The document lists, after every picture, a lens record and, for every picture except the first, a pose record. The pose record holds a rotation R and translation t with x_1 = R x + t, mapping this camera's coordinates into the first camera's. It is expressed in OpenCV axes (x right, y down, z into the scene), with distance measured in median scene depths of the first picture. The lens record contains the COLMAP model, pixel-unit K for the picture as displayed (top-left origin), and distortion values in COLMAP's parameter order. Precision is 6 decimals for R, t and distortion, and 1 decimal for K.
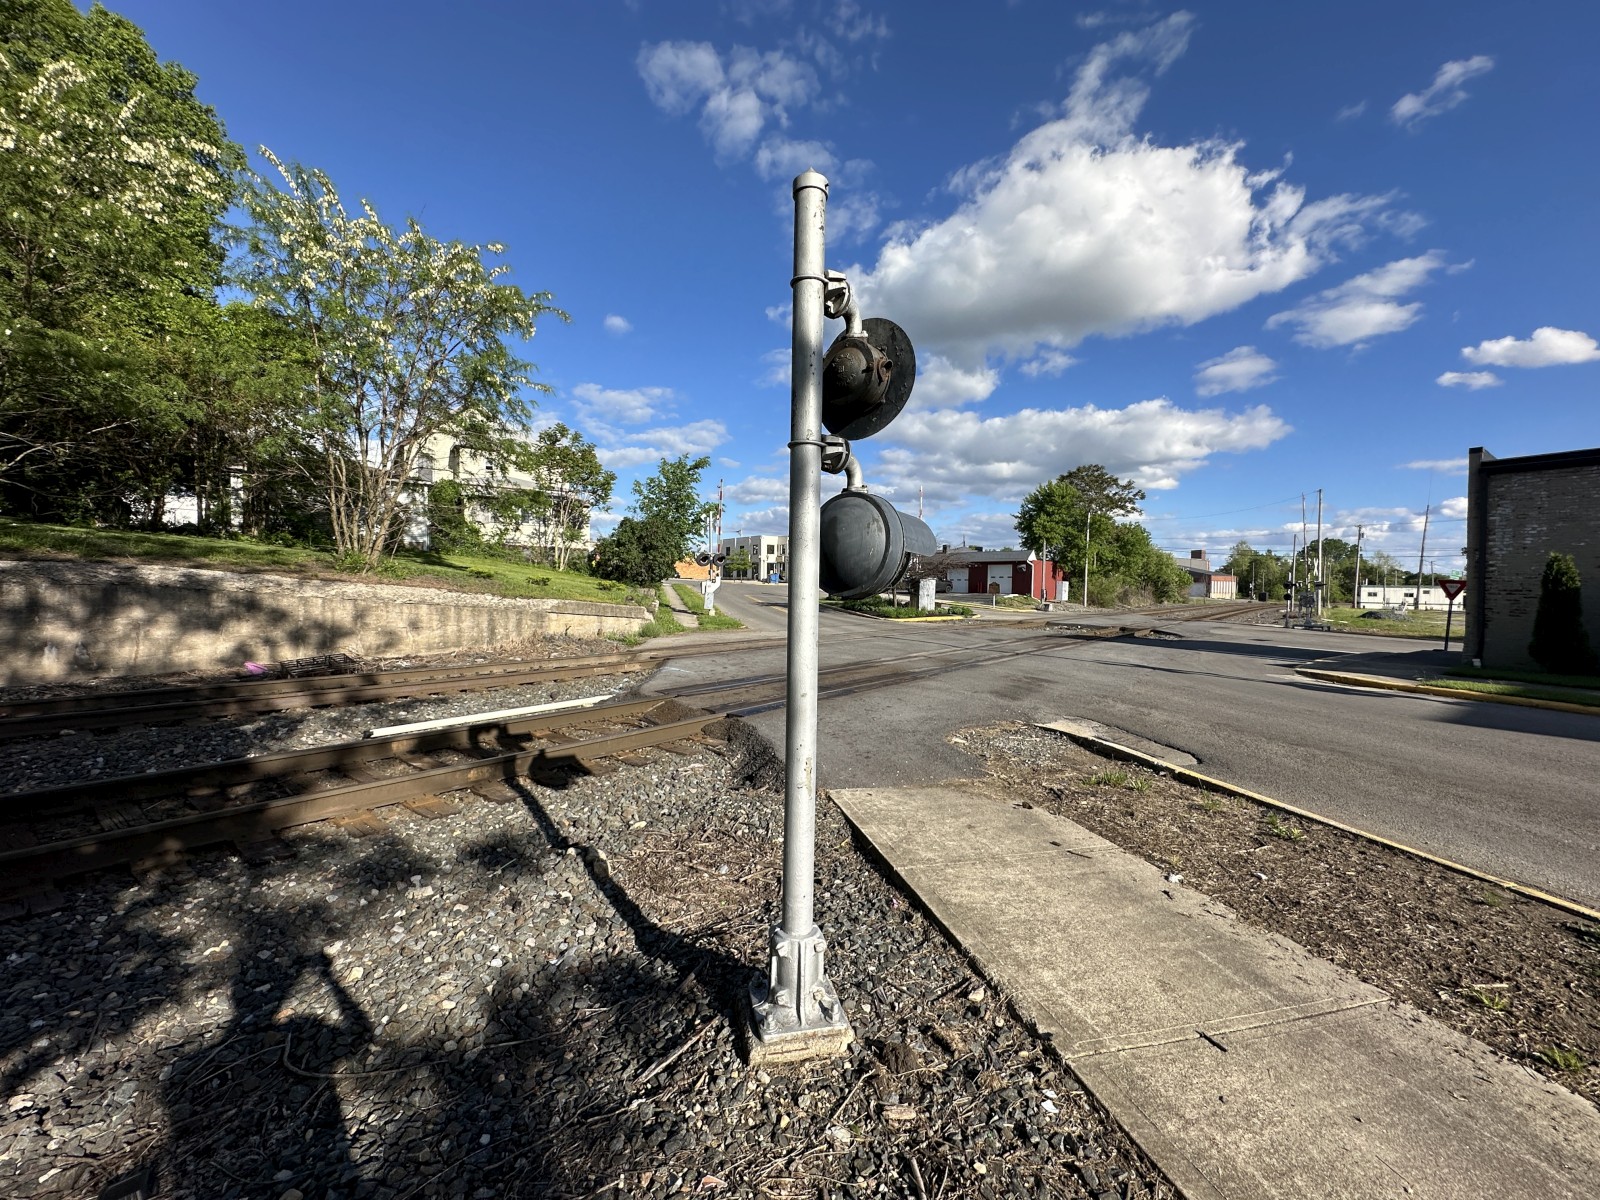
lens RADIAL K [[639.8, 0, 806.5], [0, 639.8, 617.6], [0, 0, 1]] dist [-0.003112, 0.000535]
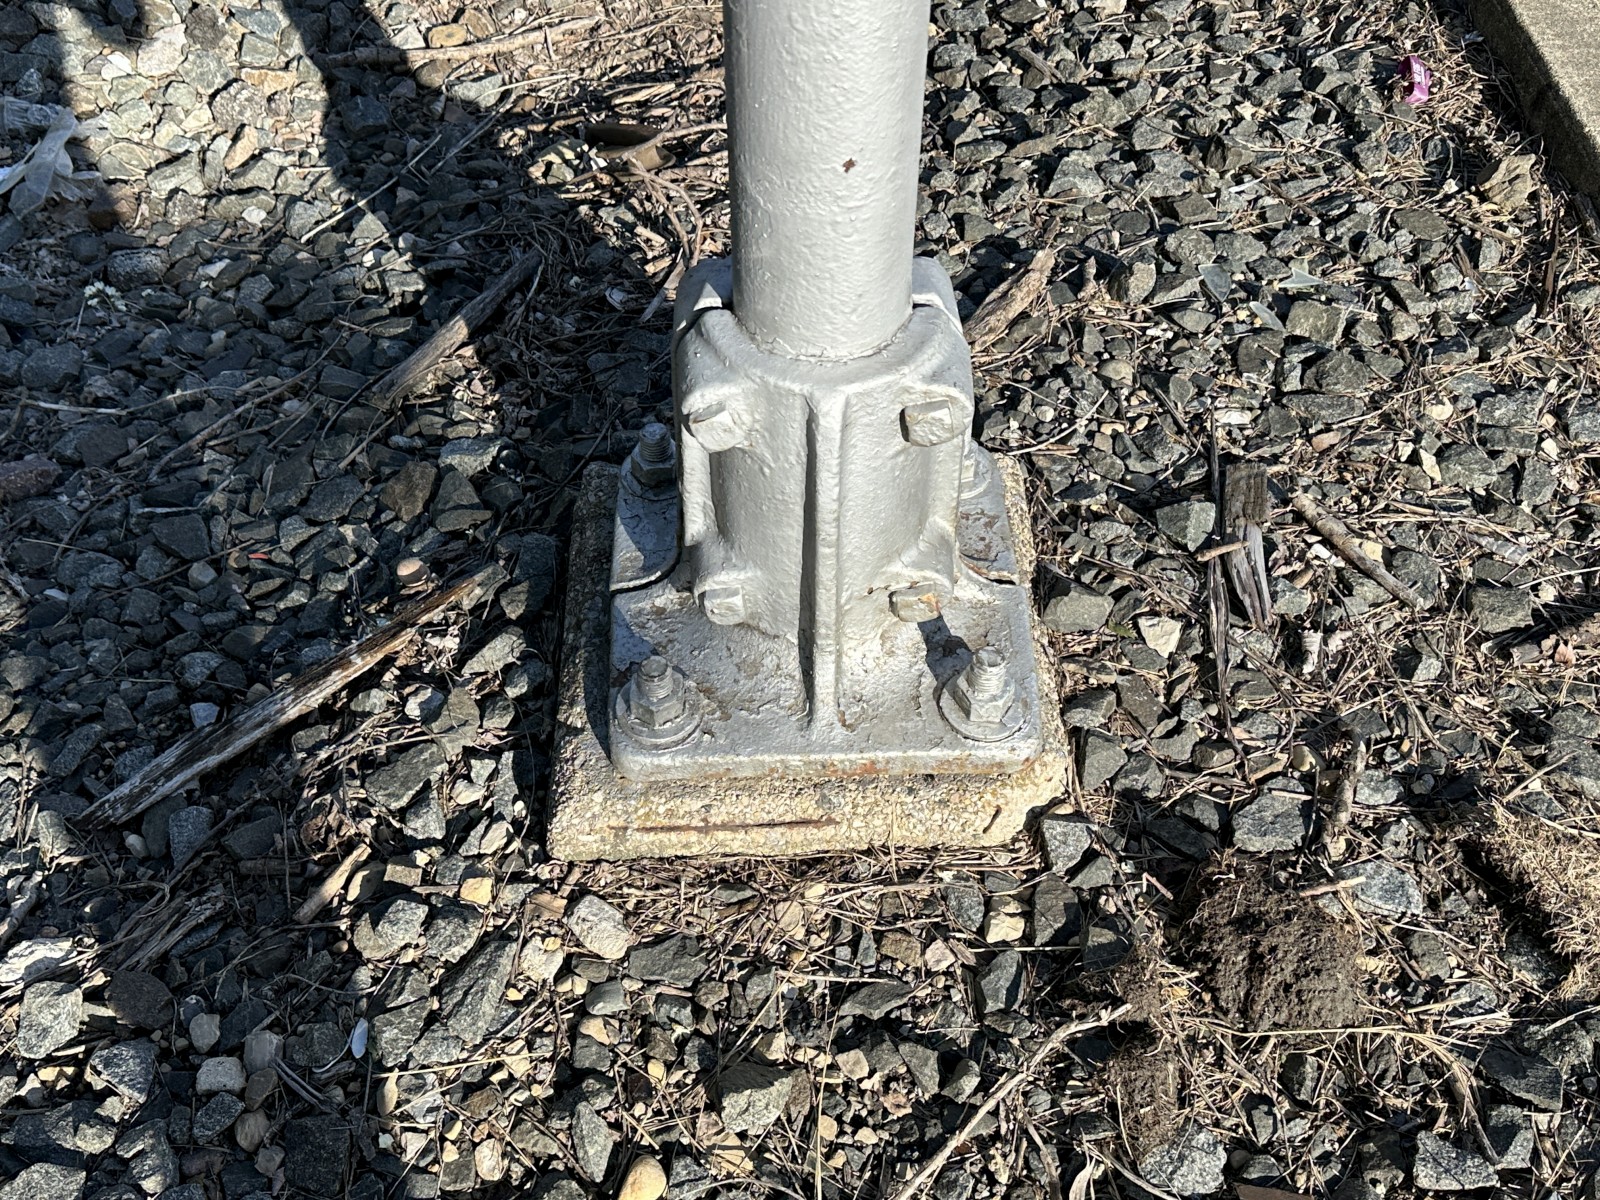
lens RADIAL K [[1671.7, 0, 799.1], [0, 1671.7, 600.6], [0, 0, 1]] dist [0.067018, 0.000000]
pose [[0.980415, 0.139014, -0.139504, 0.055727], [0.007358, 0.681999, 0.731316, 0.214131], [0.196805, -0.718020, 0.667619, 0.654898]]
